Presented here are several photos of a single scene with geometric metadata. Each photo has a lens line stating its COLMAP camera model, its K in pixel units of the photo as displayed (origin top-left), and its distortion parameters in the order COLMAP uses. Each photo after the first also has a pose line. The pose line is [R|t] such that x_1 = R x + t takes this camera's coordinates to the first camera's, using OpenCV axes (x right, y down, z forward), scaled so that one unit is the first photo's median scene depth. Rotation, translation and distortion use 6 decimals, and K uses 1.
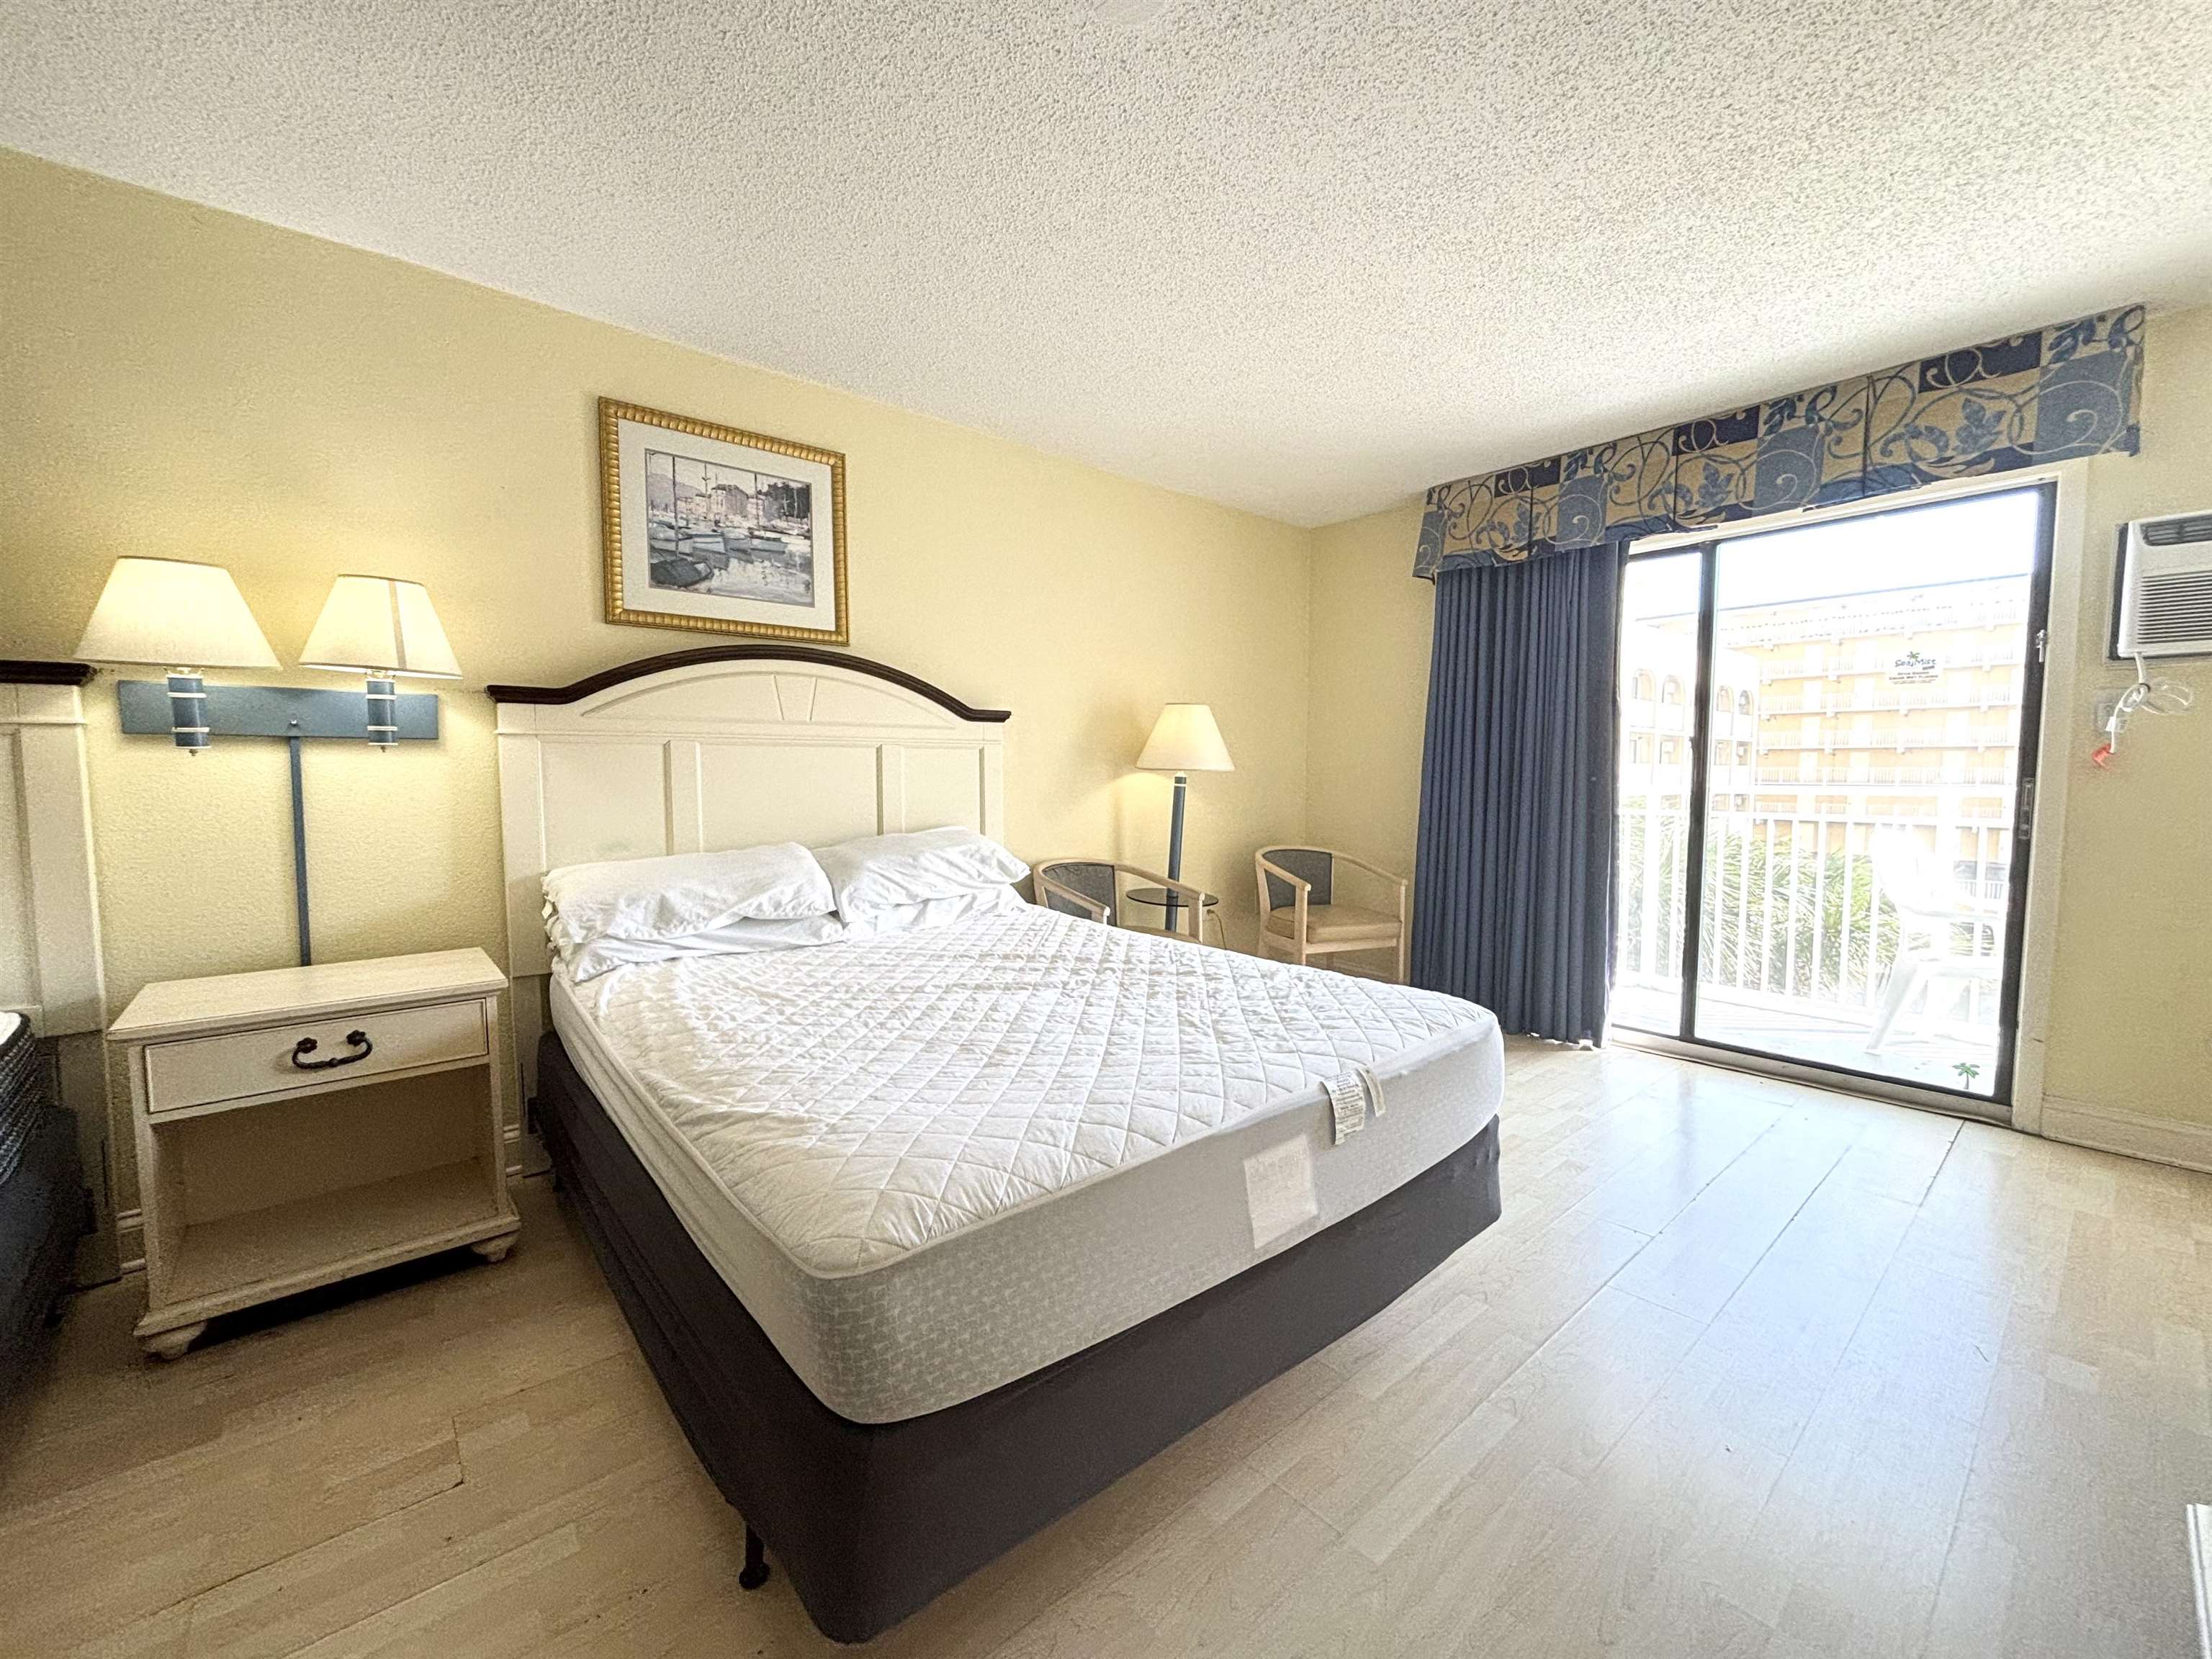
lens RADIAL K [[889.2, 0, 1105.3], [0, 889.2, 828.8], [0, 0, 1]] dist [0.000318, 0.000367]
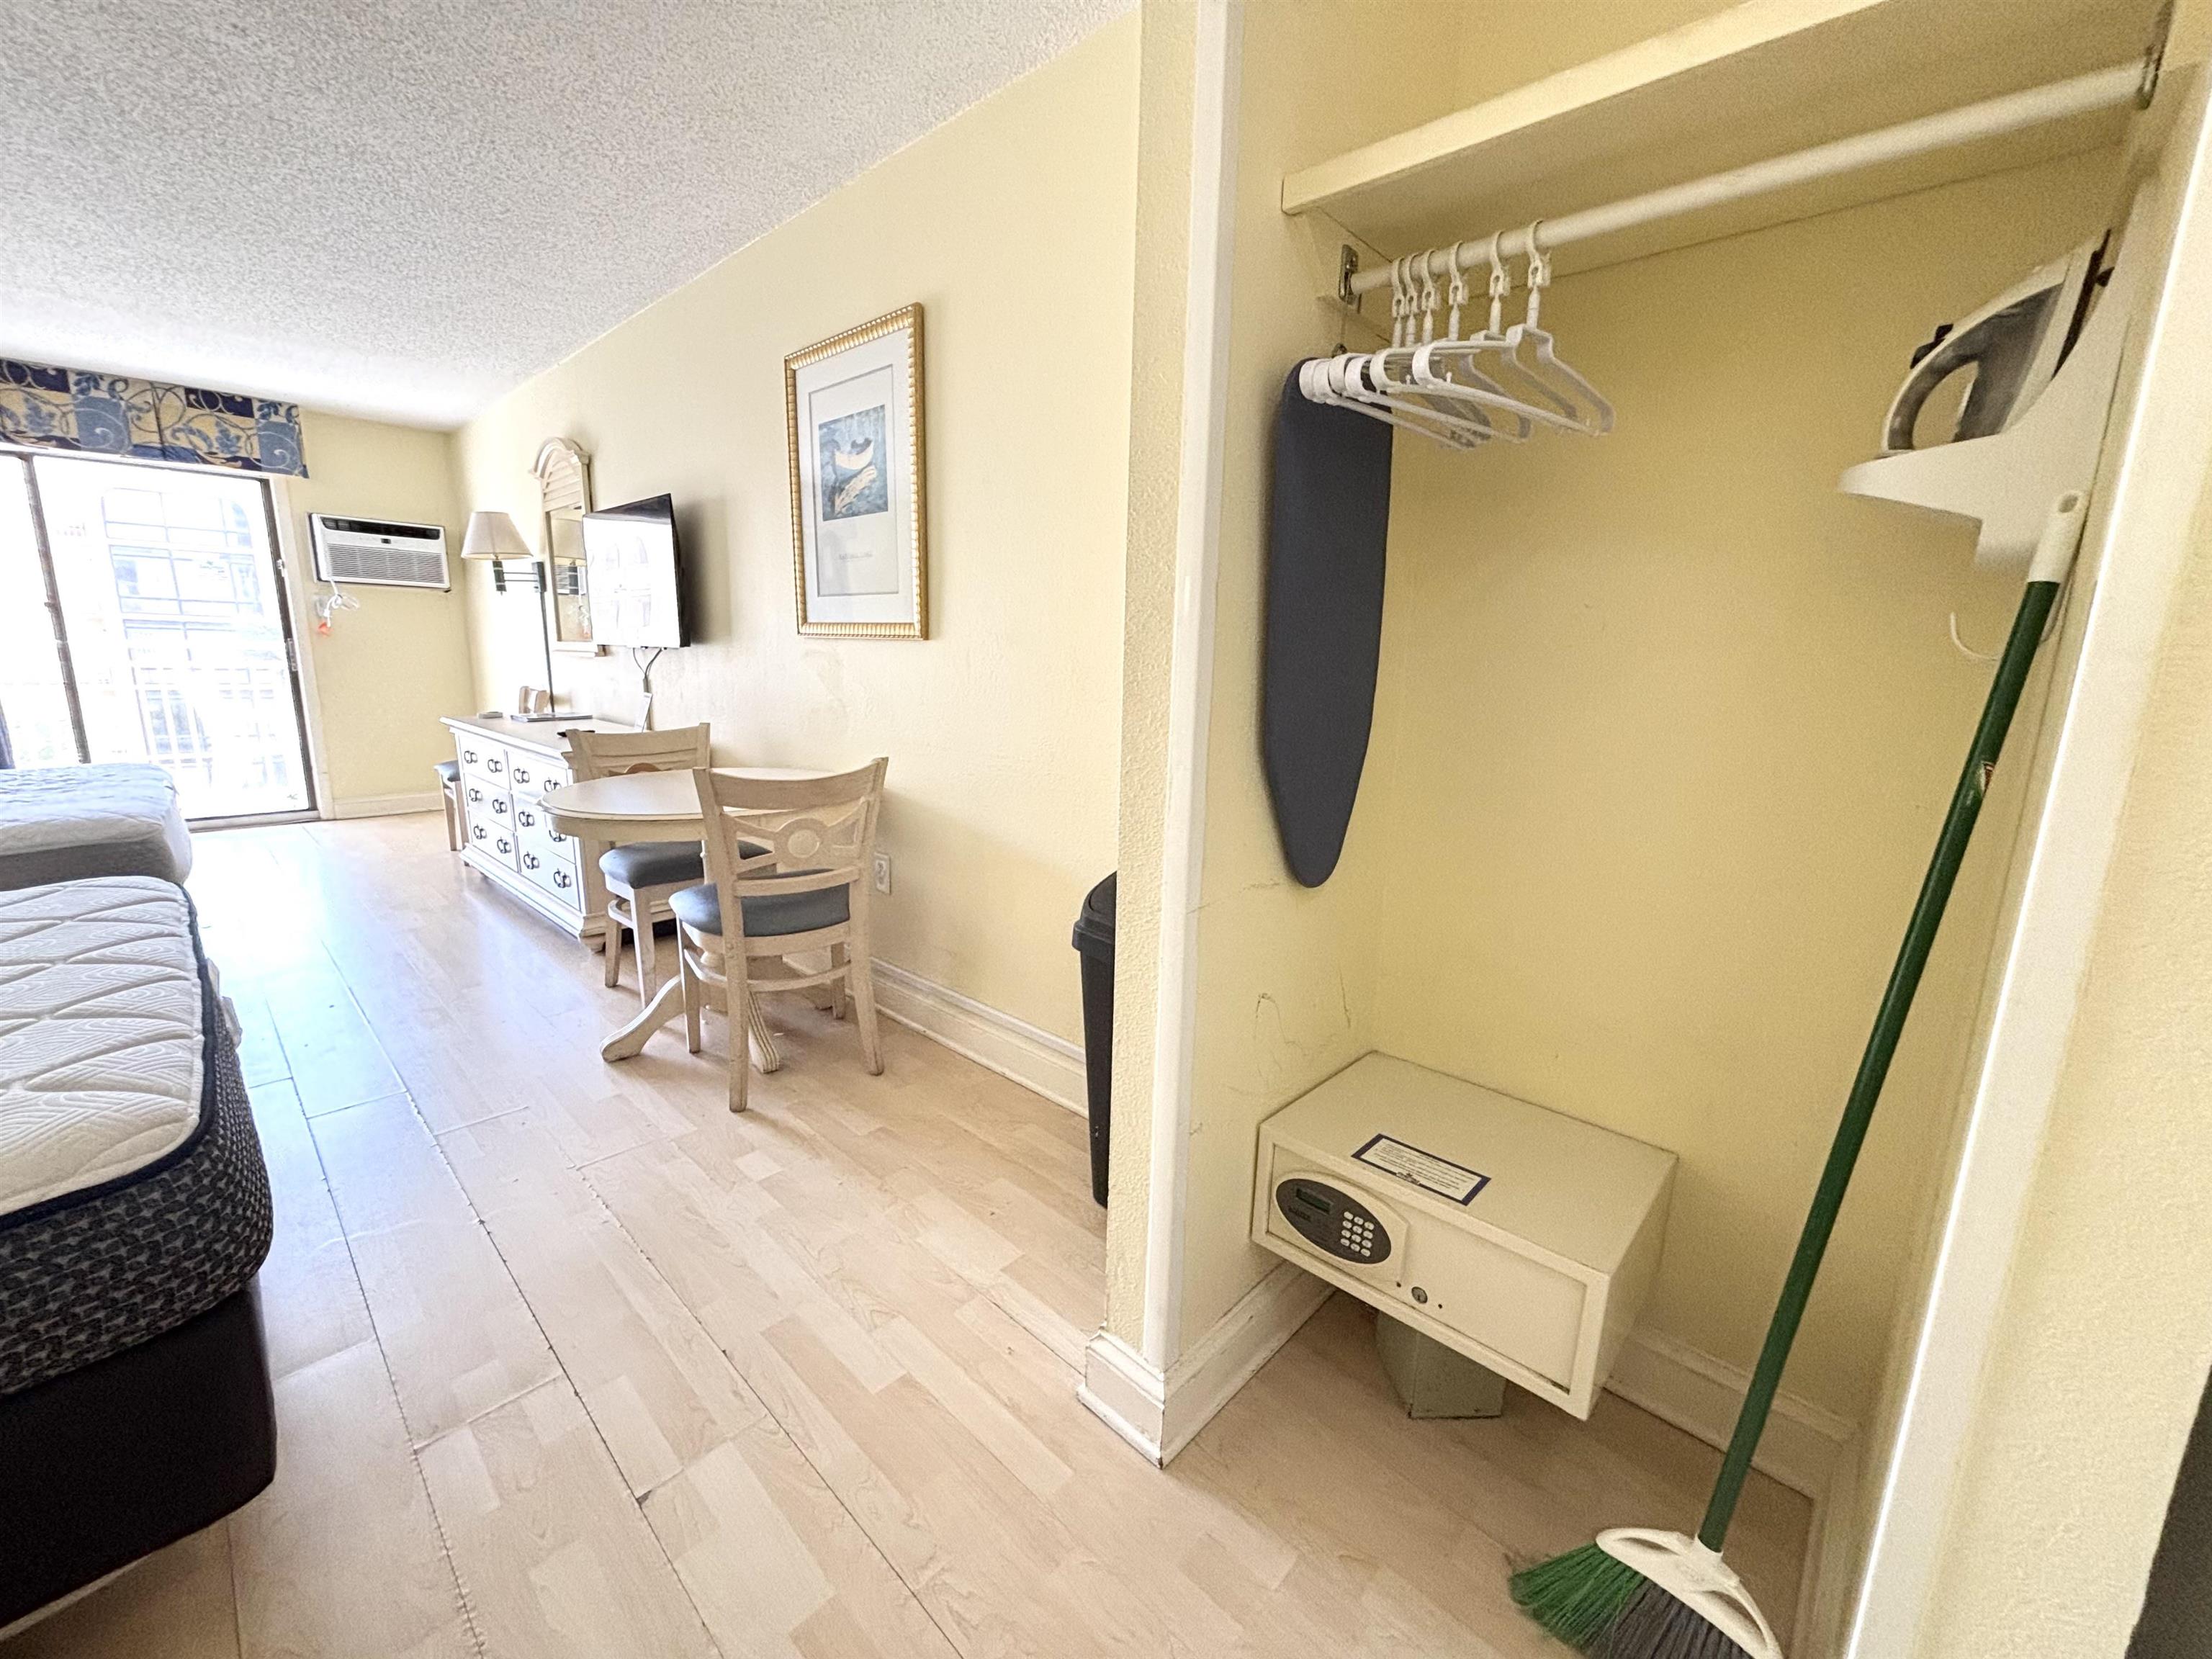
lens RADIAL K [[886.9, 0, 1102.9], [0, 886.9, 837.3], [0, 0, 1]] dist [0.005645, -0.002954]
pose [[-0.102525, -0.207540, 0.972839, -1.066117], [0.037597, 0.976485, 0.212281, 0.020710], [-0.994020, 0.058340, -0.092311, -0.525855]]
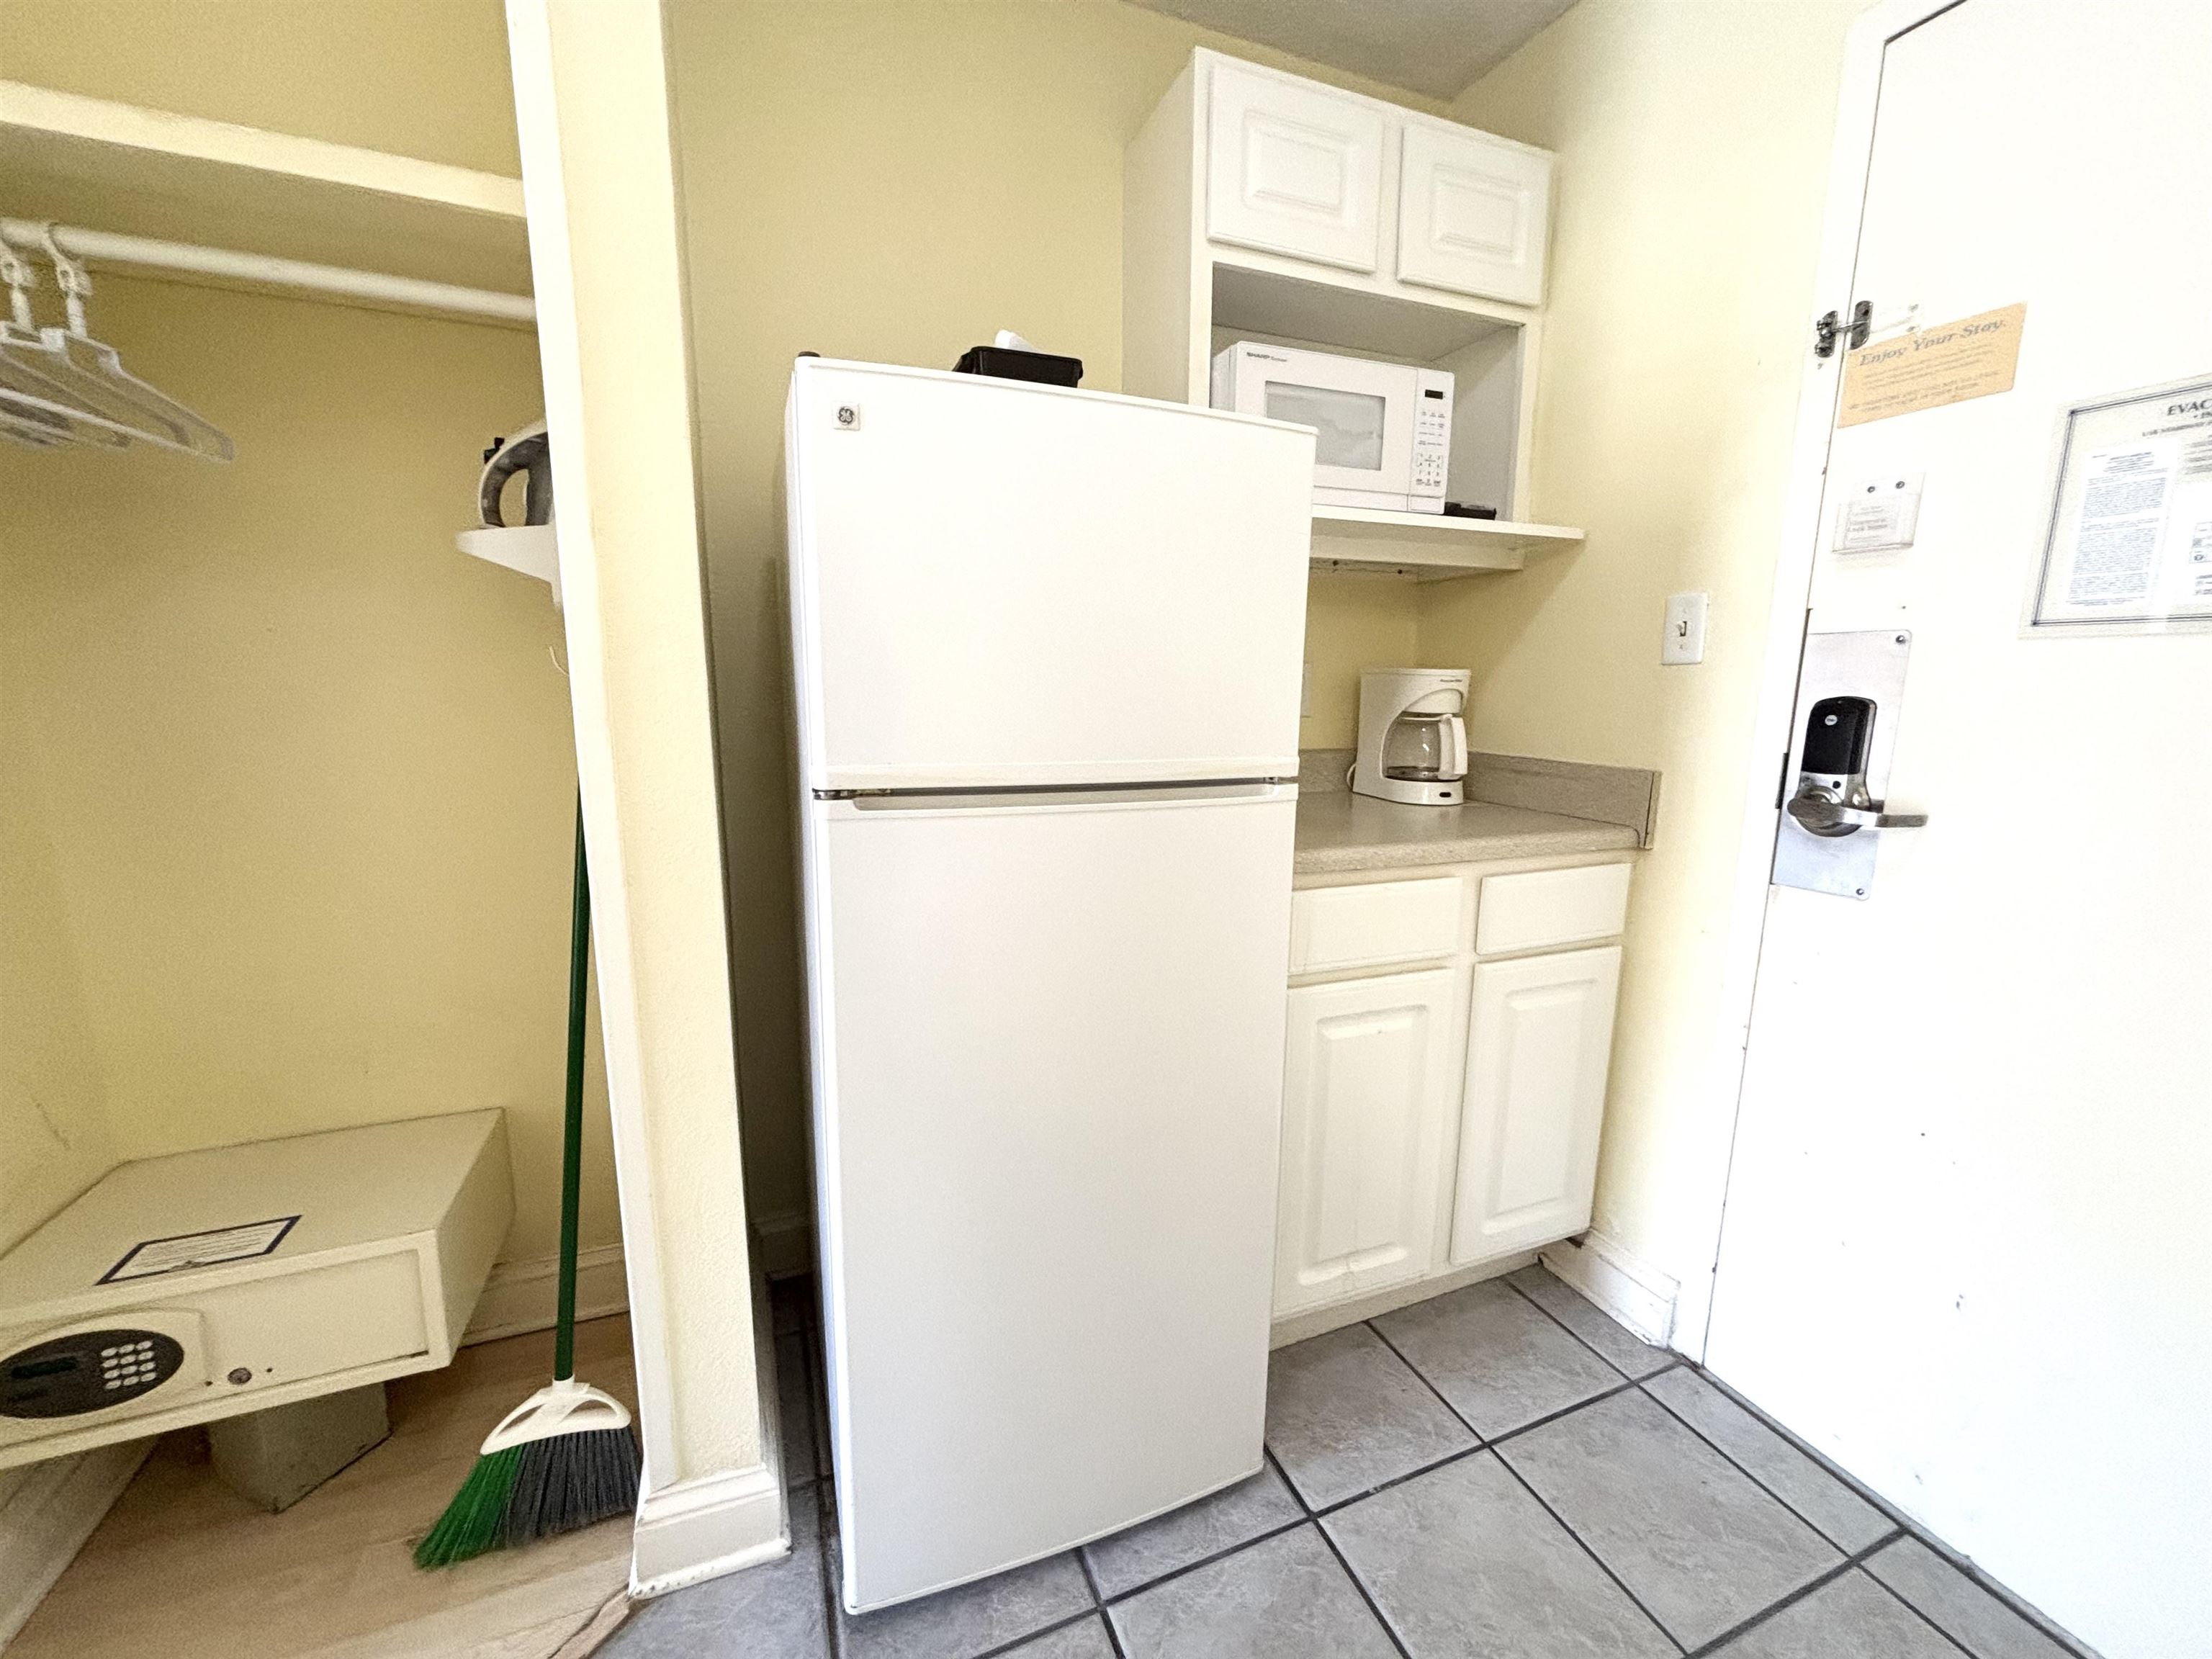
lens RADIAL K [[884.4, 0, 1102.5], [0, 884.4, 829.6], [0, 0, 1]] dist [-0.001544, -0.000241]
pose [[-0.945766, -0.061653, 0.318944, -1.187531], [0.012090, 0.974464, 0.224217, 0.013934], [-0.324623, 0.215913, -0.920870, -0.520599]]
